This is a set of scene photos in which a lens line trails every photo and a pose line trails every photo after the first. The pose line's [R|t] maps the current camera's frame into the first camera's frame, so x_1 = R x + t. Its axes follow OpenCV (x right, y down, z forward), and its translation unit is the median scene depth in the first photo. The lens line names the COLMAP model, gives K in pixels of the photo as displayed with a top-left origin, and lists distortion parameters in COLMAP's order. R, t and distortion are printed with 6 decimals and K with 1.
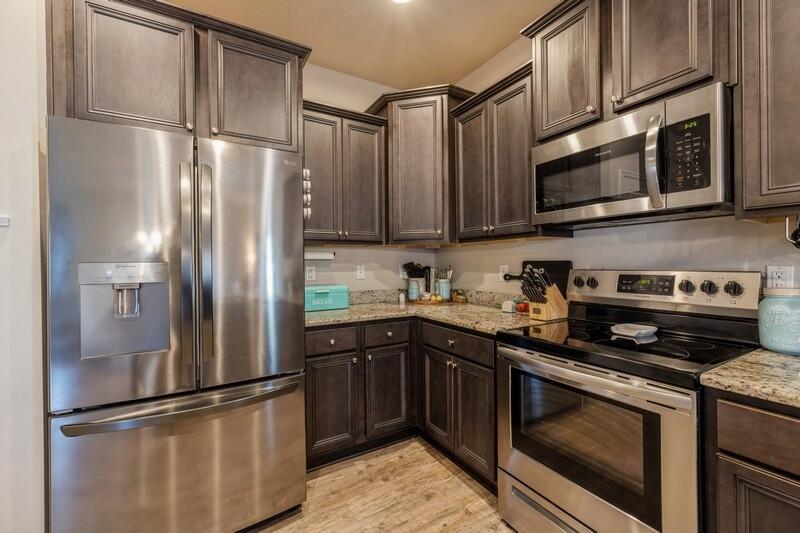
lens RADIAL K [[341.8, 0, 396.9], [0, 341.8, 263.6], [0, 0, 1]] dist [0.000507, -0.000015]
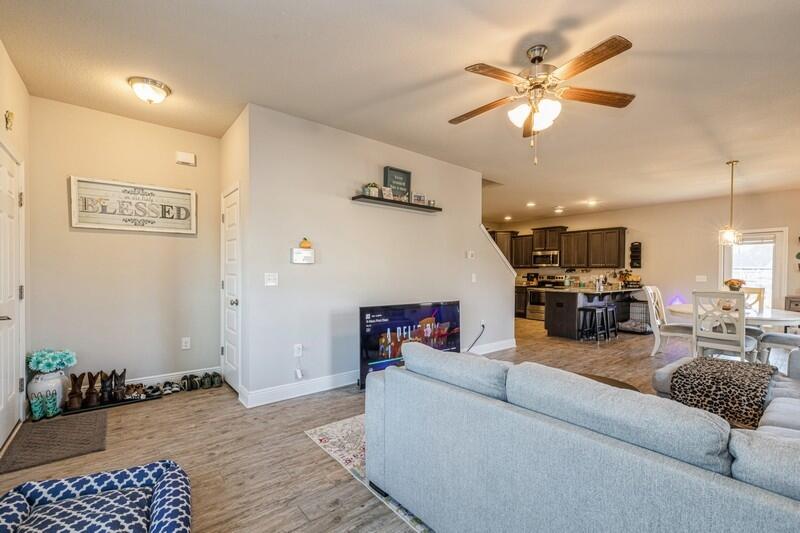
lens RADIAL K [[341.8, 0, 396.3], [0, 341.8, 274.3], [0, 0, 1]] dist [0.000507, -0.000015]
pose [[0.991256, 0.019497, 0.130501, -2.315915], [-0.019770, 0.999804, 0.000795, 0.046369], [-0.130460, -0.003368, 0.991448, -3.873881]]
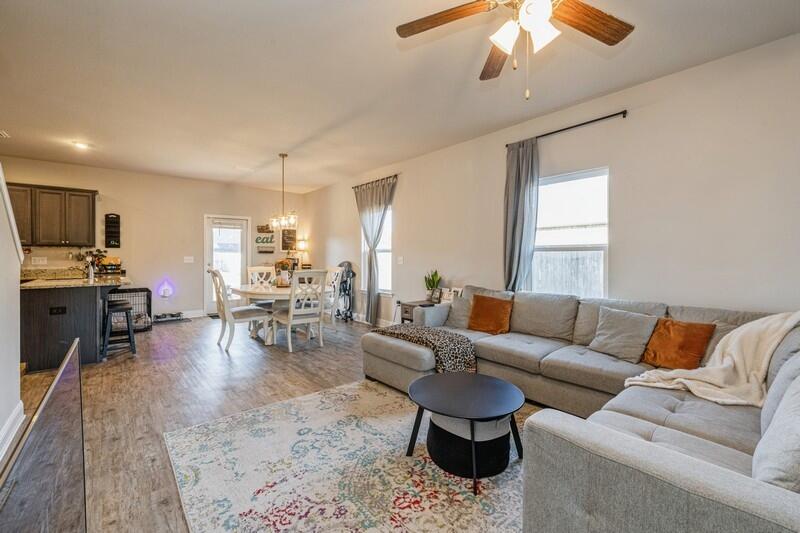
lens RADIAL K [[341.8, 0, 399.9], [0, 341.8, 258.8], [0, 0, 1]] dist [0.000507, -0.000015]
pose [[-0.166775, 0.004945, 0.985983, -2.461396], [0.004237, 0.999982, -0.004299, 0.043711], [-0.985986, 0.003461, -0.166793, -2.192340]]
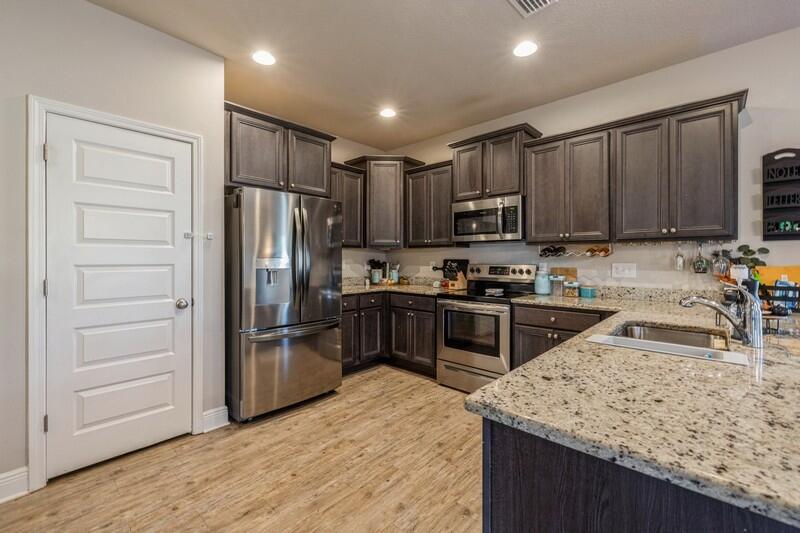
lens RADIAL K [[341.8, 0, 398.2], [0, 341.8, 256.5], [0, 0, 1]] dist [0.000507, -0.000015]
pose [[0.957861, 0.014099, 0.286886, -0.468898], [-0.011263, 0.999870, -0.011533, 0.001212], [-0.287012, 0.007815, 0.957895, -0.813574]]
